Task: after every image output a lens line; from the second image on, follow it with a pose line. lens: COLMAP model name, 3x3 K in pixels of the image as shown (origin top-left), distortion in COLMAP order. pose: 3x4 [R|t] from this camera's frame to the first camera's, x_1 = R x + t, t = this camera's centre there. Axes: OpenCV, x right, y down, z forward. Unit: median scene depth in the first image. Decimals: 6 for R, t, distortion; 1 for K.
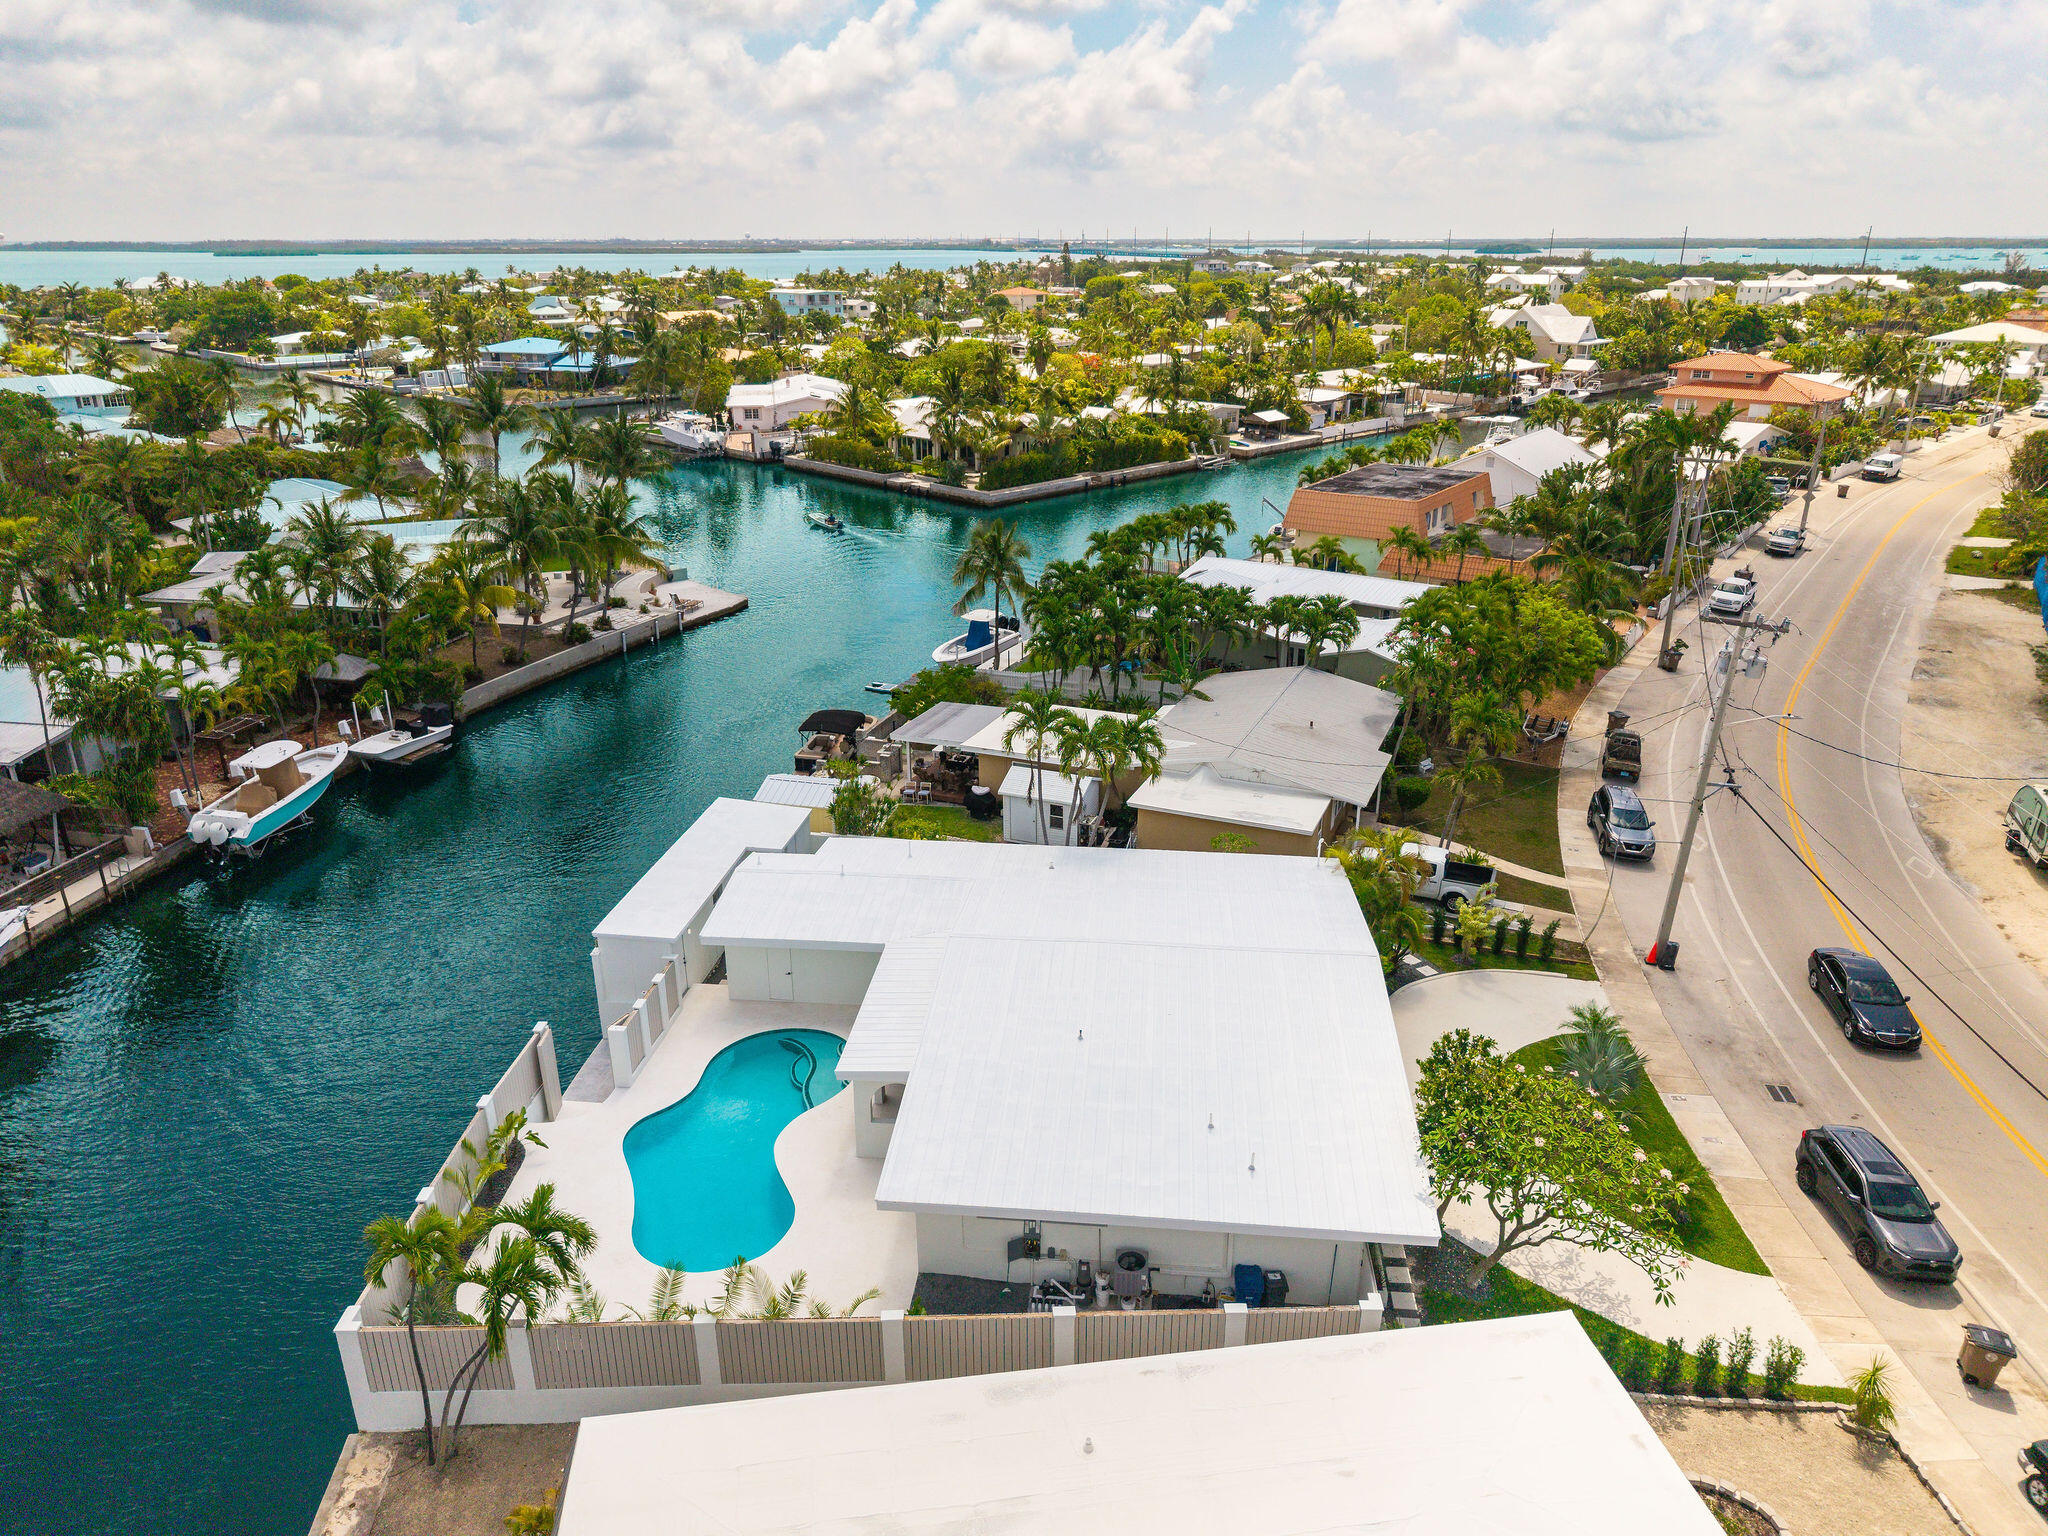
lens RADIAL K [[1368.9, 0, 1015.2], [0, 1368.9, 735.5], [0, 0, 1]] dist [0.087041, -0.114409]
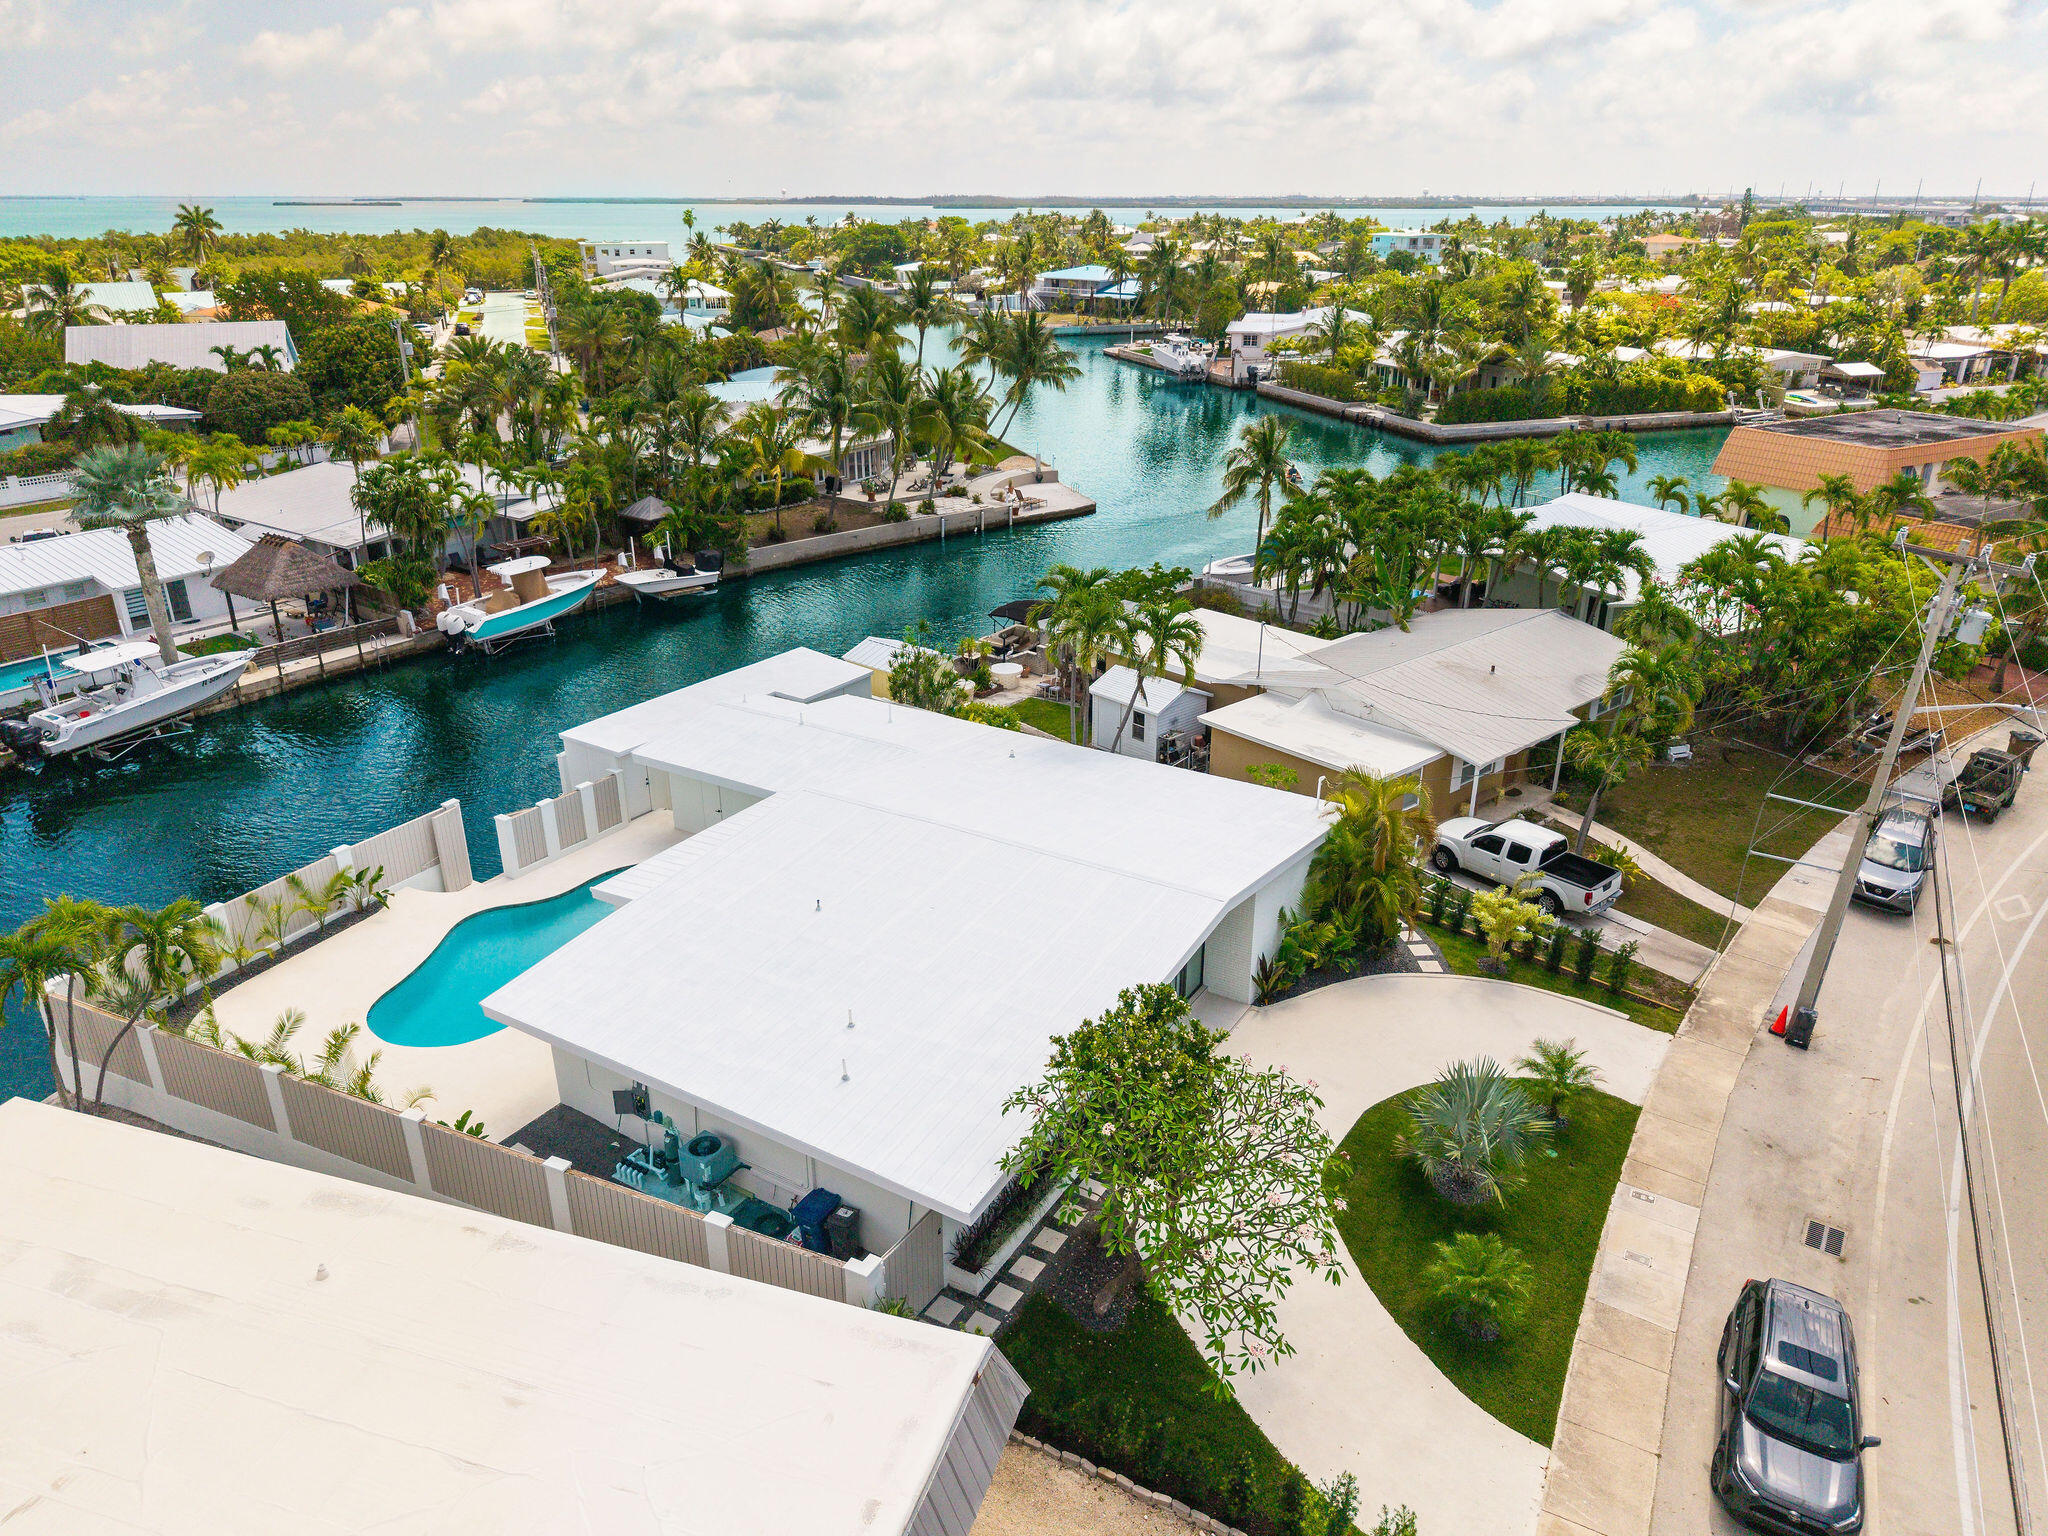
lens RADIAL K [[1393.8, 0, 1018.6], [0, 1393.8, 727.5], [0, 0, 1]] dist [0.004100, -0.000884]
pose [[0.901623, 0.158249, -0.402533, 0.235048], [-0.150543, 0.987290, 0.050939, 0.019940], [0.405478, 0.014671, 0.913987, 0.116610]]
